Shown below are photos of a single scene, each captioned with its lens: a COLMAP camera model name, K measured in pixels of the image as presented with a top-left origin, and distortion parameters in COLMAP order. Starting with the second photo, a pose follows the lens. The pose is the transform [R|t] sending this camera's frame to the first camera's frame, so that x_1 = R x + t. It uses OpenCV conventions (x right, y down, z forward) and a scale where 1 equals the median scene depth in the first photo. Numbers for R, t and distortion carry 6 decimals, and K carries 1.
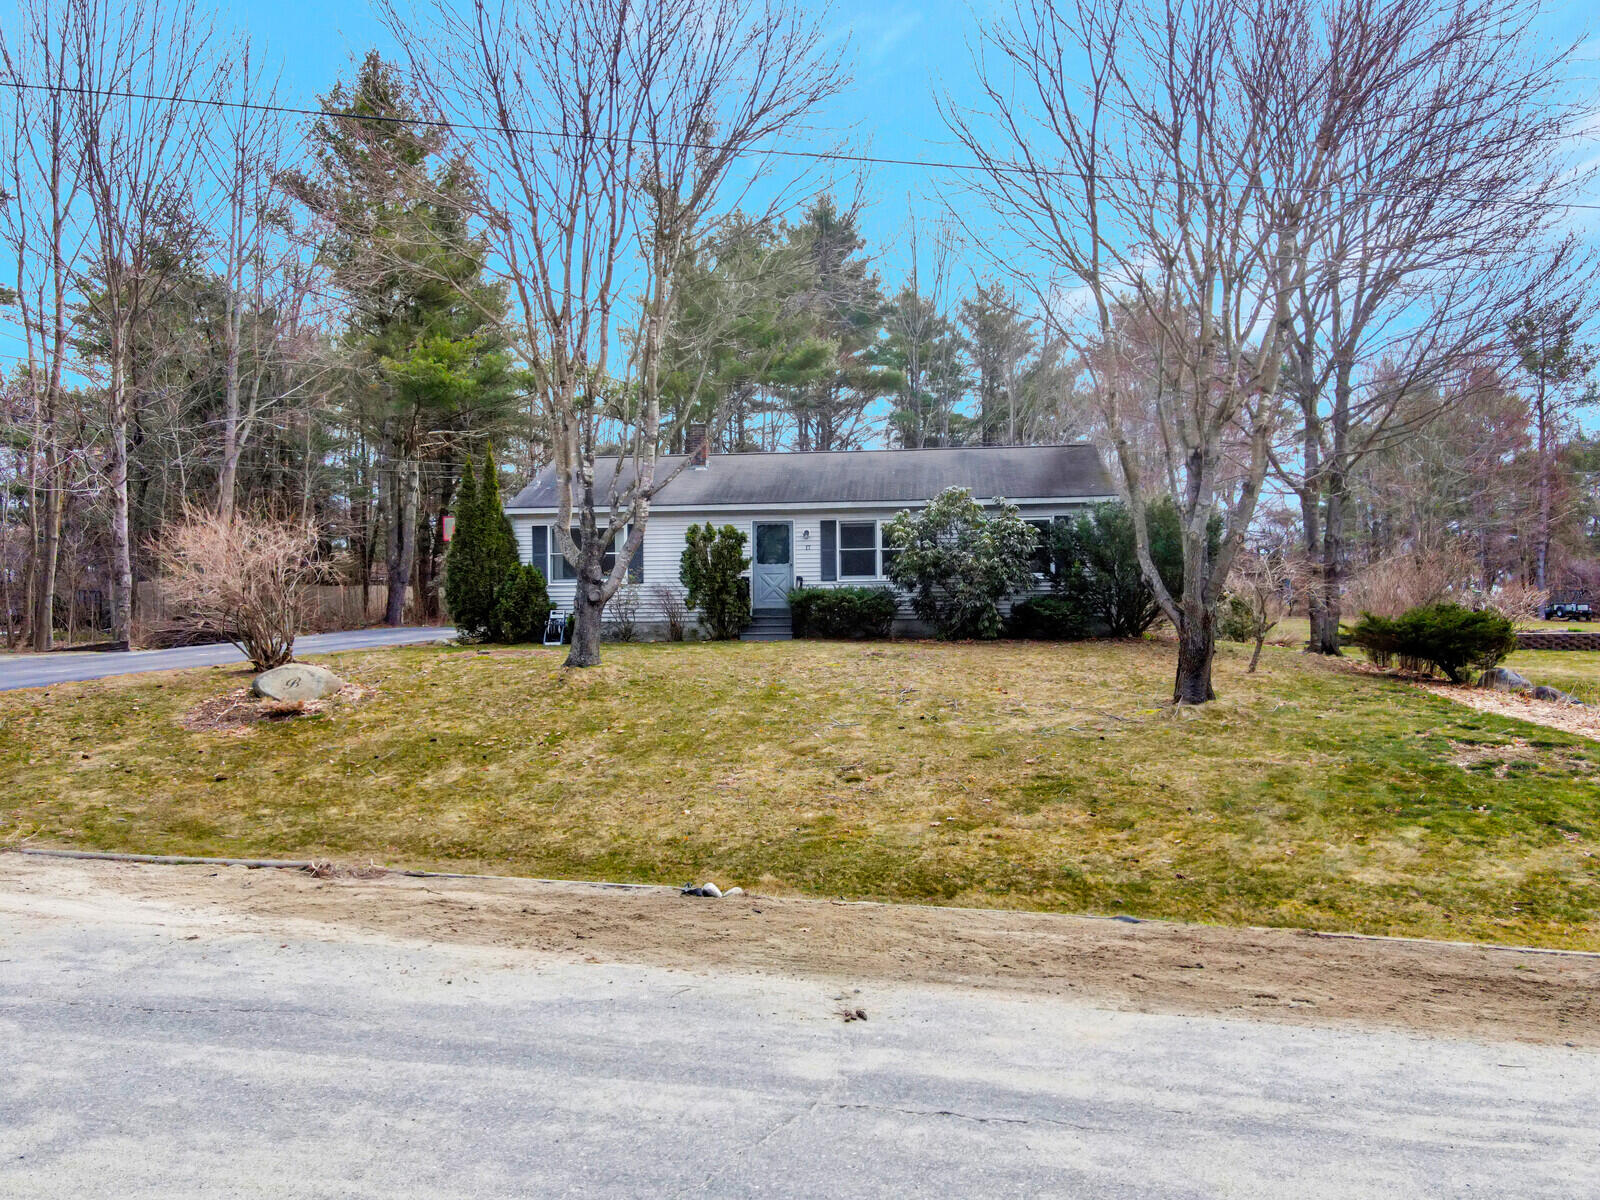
lens RADIAL K [[1240.4, 0, 819.3], [0, 1240.4, 600.9], [0, 0, 1]] dist [-0.003629, 0.036832]
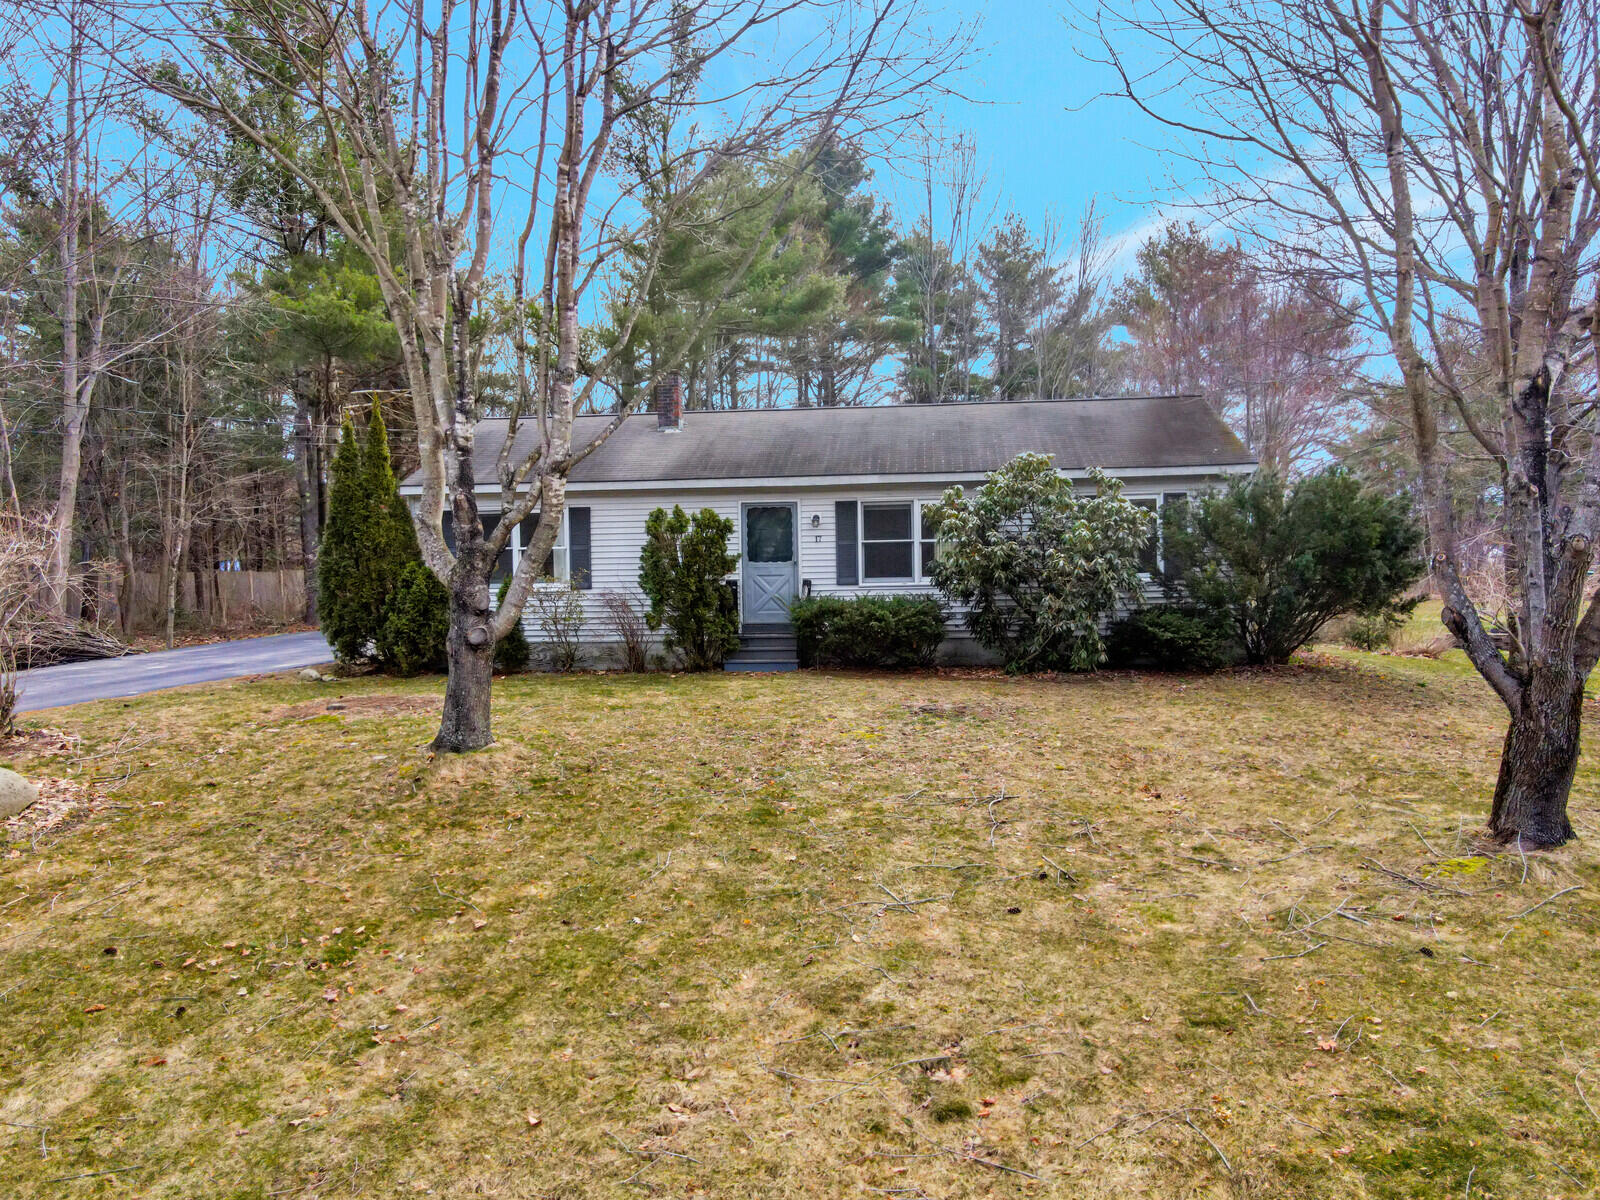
lens RADIAL K [[1240.4, 0, 819.3], [0, 1240.4, 600.9], [0, 0, 1]] dist [-0.003629, 0.036832]
pose [[0.999980, -0.006213, 0.001386, -0.009891], [0.006176, 0.999665, 0.025125, -0.025466], [-0.001542, -0.025116, 0.999683, 0.283209]]
